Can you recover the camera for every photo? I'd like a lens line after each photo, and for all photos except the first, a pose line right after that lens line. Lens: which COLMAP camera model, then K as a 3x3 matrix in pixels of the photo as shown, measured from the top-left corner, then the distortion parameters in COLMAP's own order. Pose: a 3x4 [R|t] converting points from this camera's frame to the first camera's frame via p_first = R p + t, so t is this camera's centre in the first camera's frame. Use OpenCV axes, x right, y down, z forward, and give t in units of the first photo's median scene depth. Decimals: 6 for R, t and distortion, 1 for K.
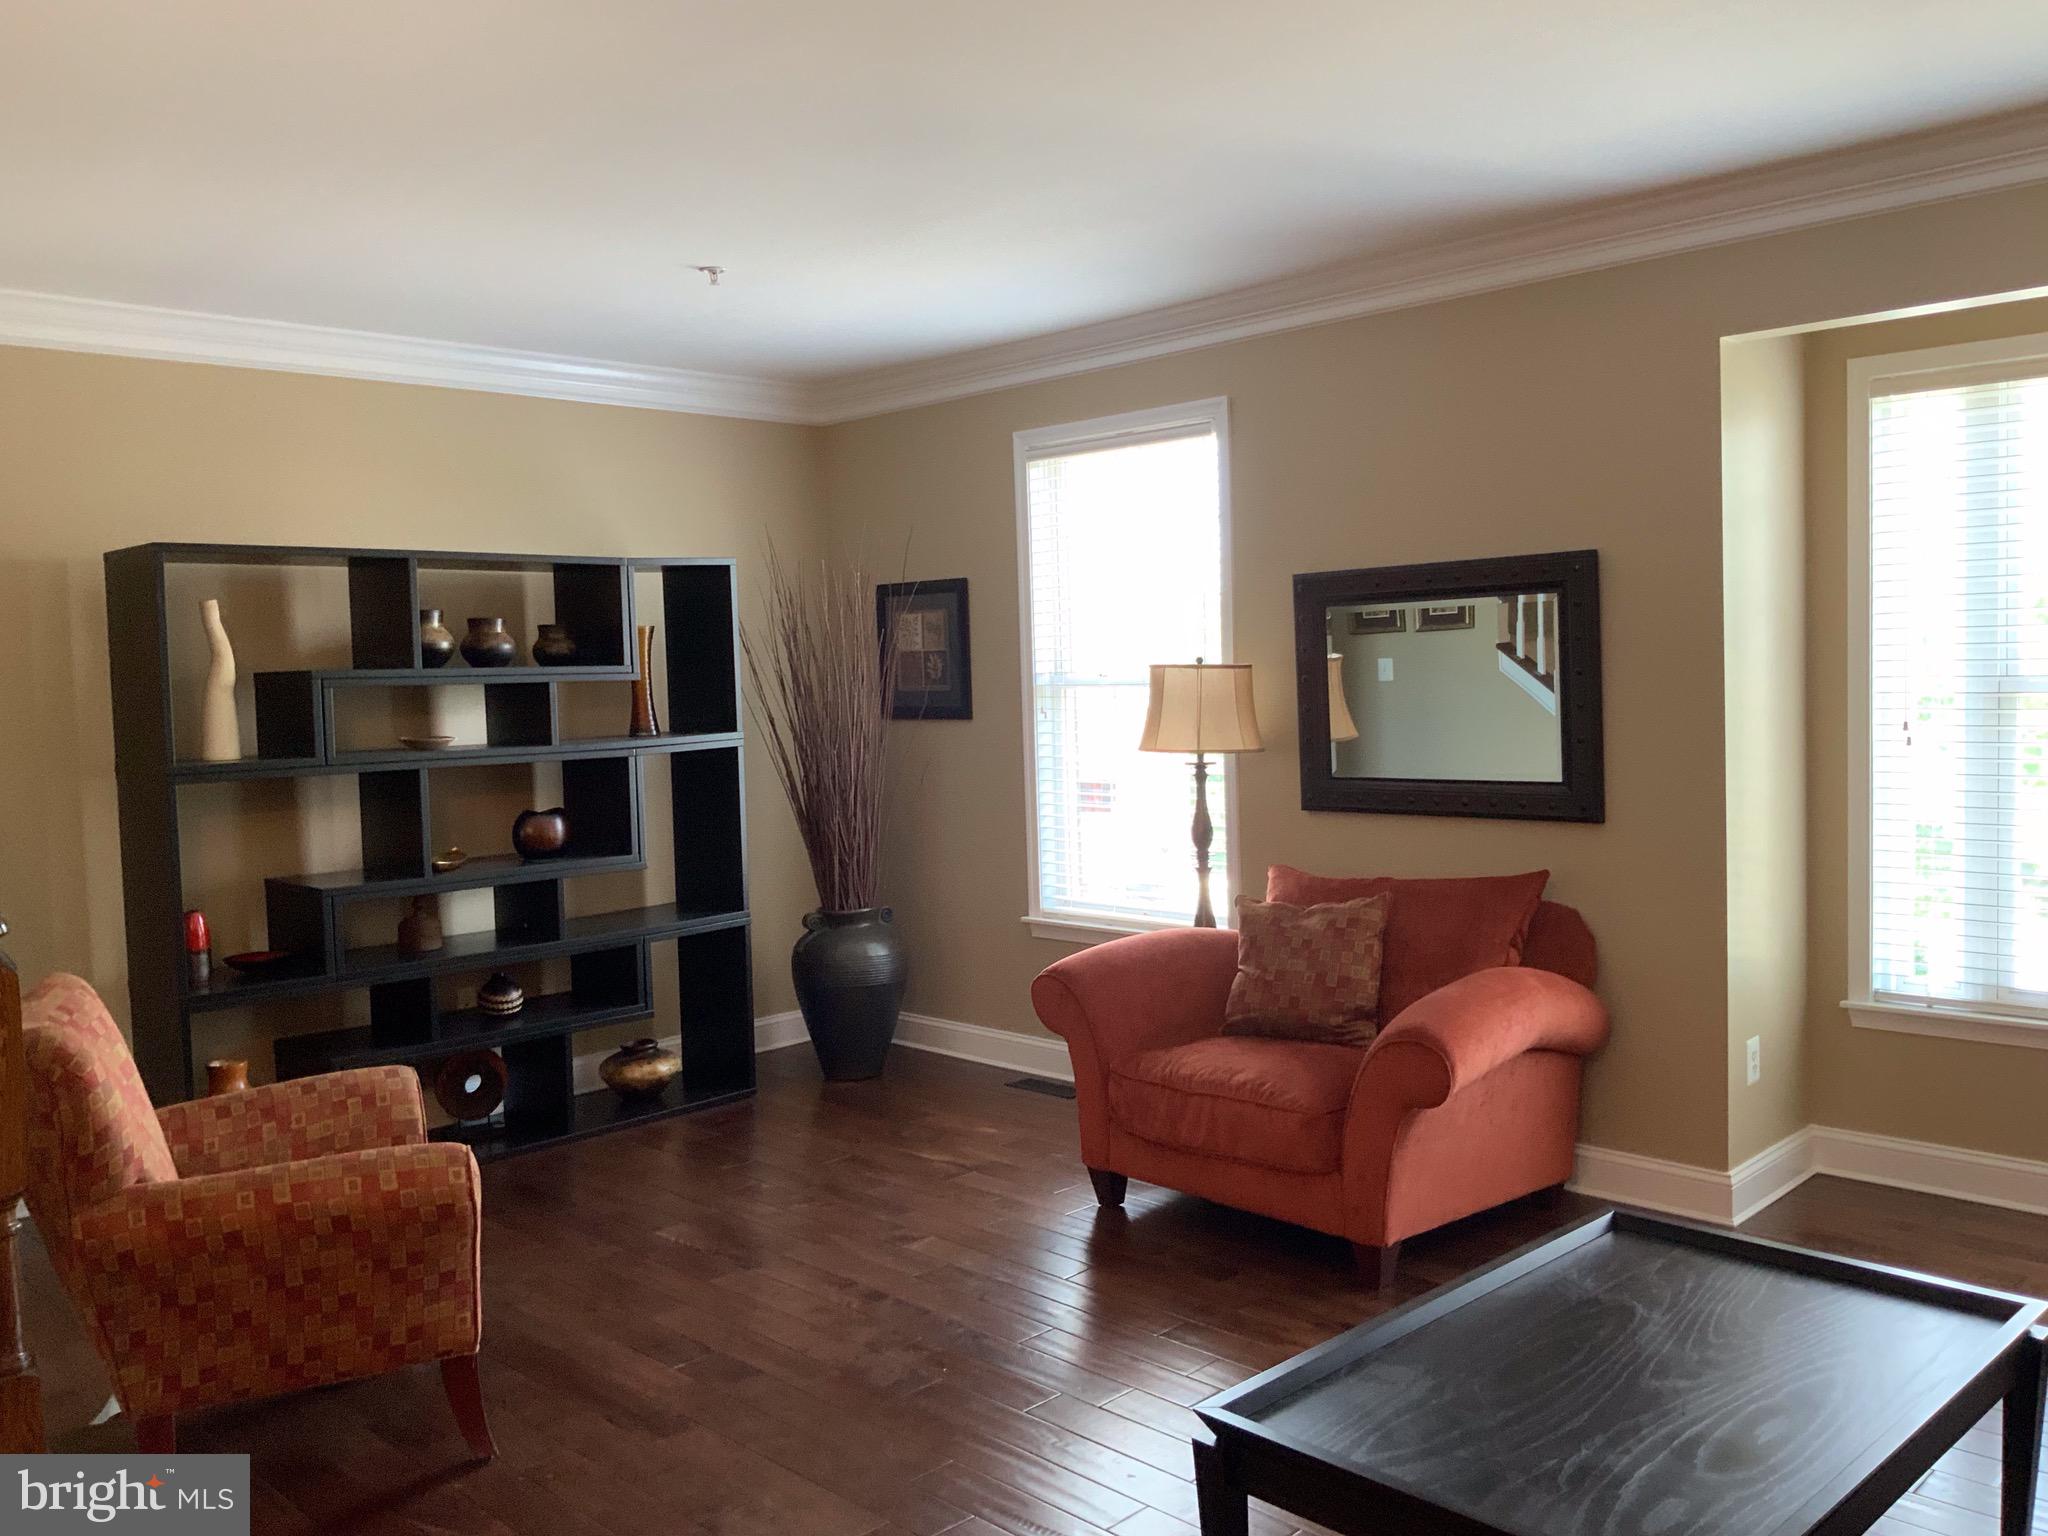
lens RADIAL K [[1711.7, 0, 1025.1], [0, 1711.7, 773.6], [0, 0, 1]] dist [0.068955, -0.121386]
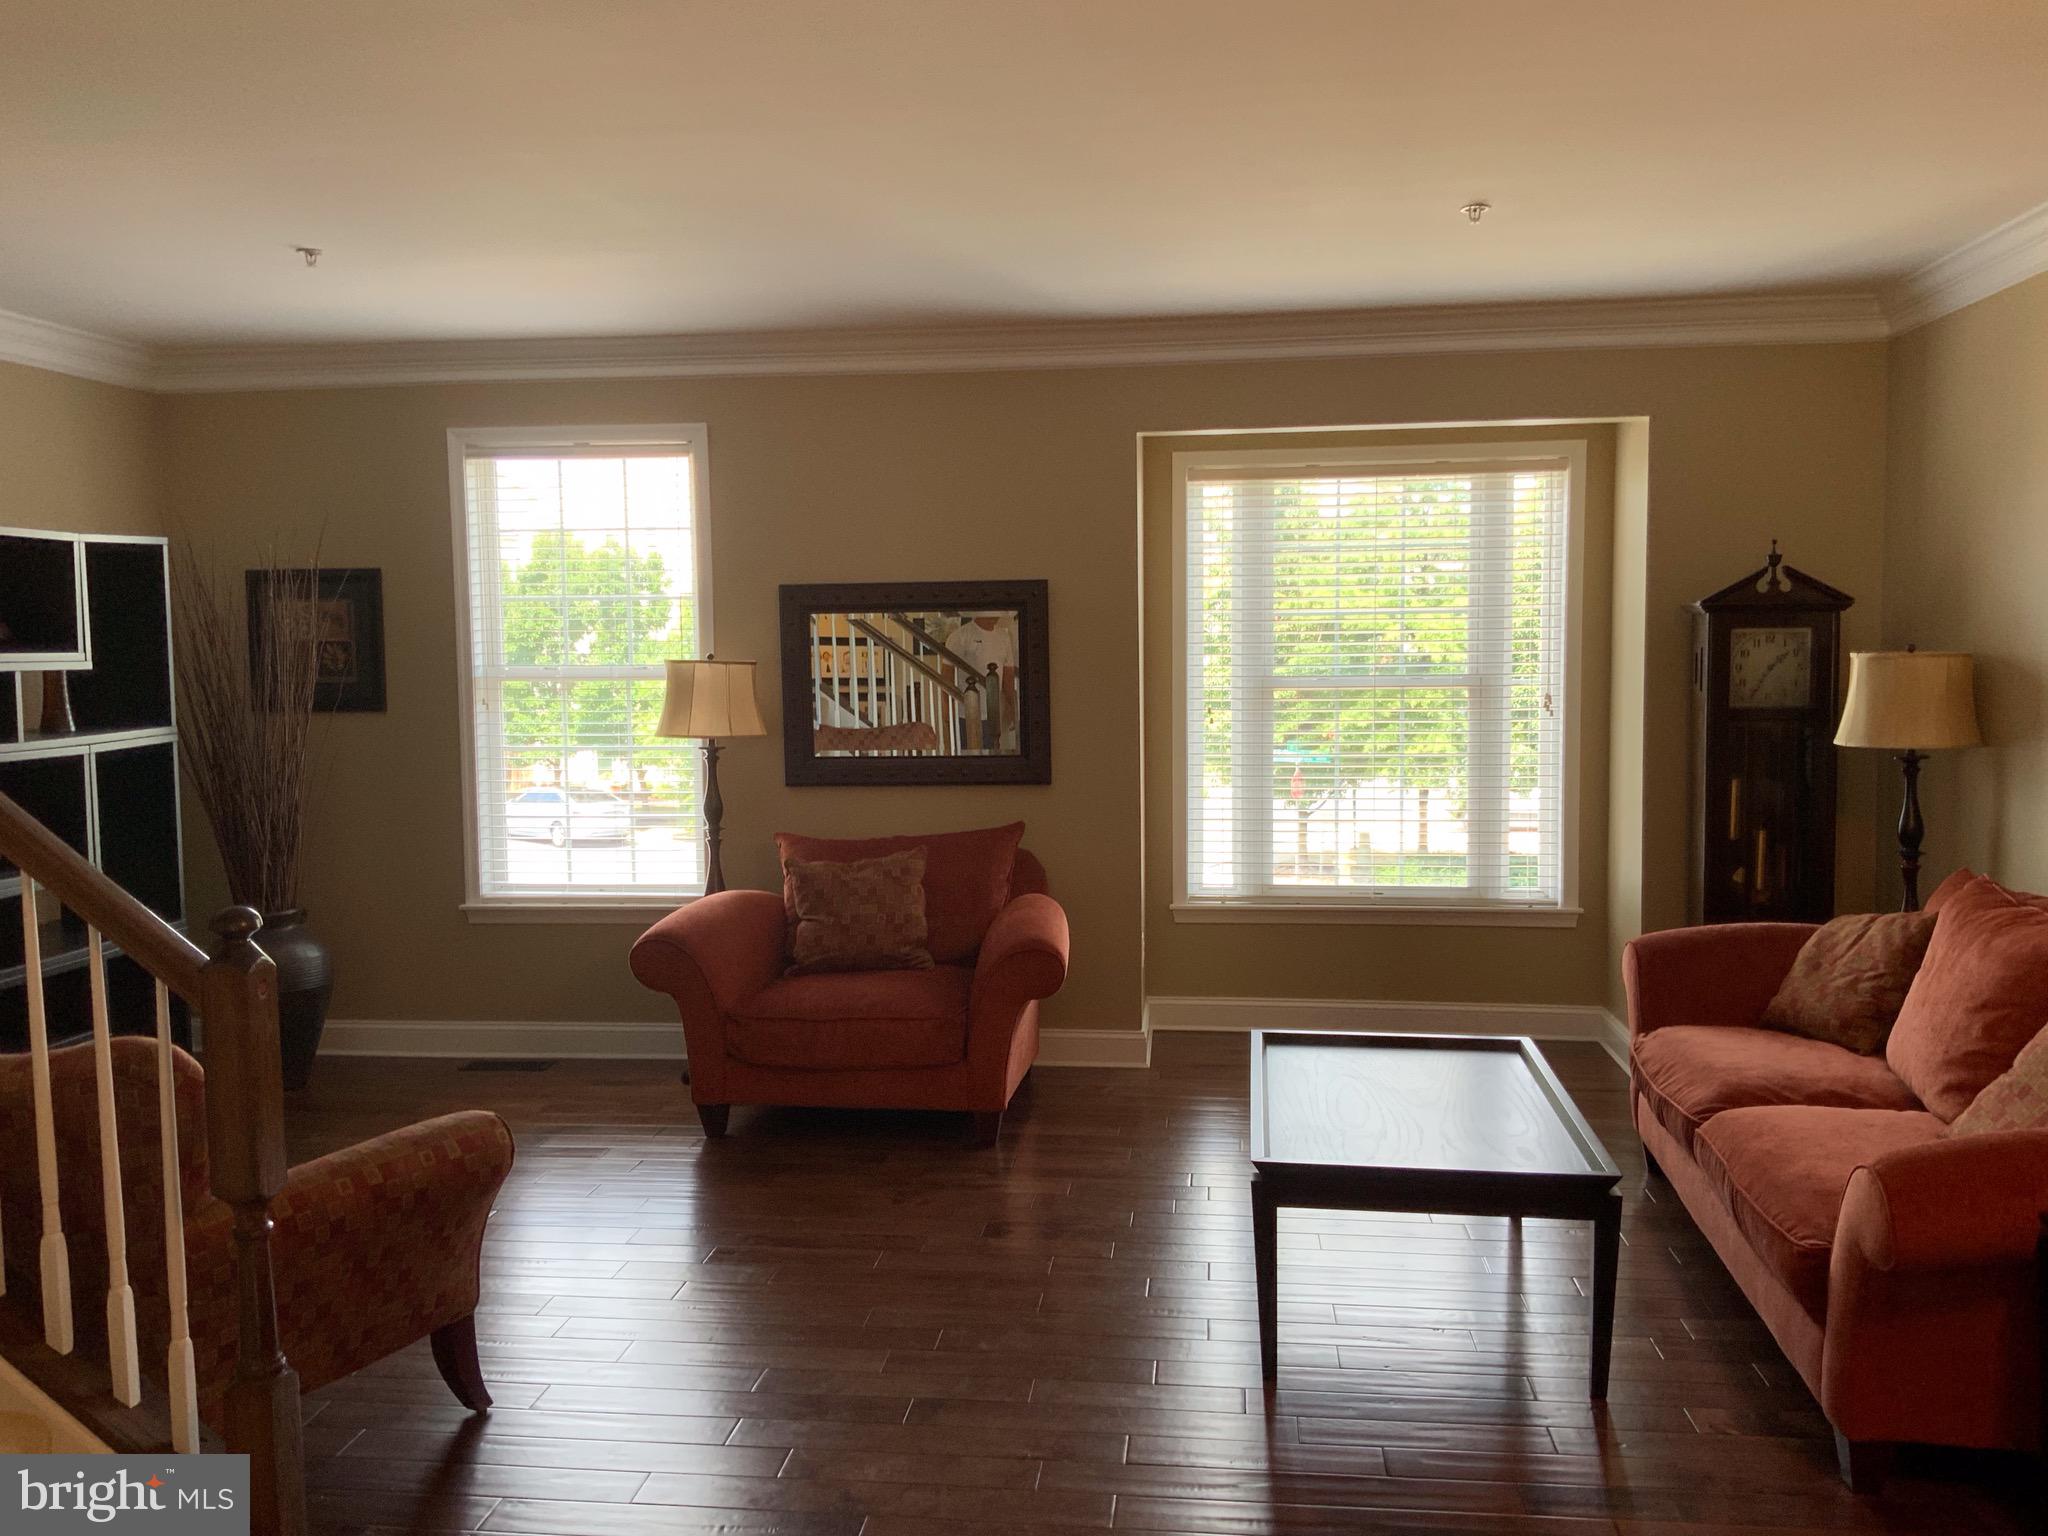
lens RADIAL K [[1711.7, 0, 1090.0], [0, 1711.7, 769.8], [0, 0, 1]] dist [0.068955, -0.121386]
pose [[0.766061, -0.029027, 0.642112, -0.427066], [0.028348, 0.999534, 0.011364, 0.002749], [-0.642143, 0.009497, 0.766526, -0.030264]]
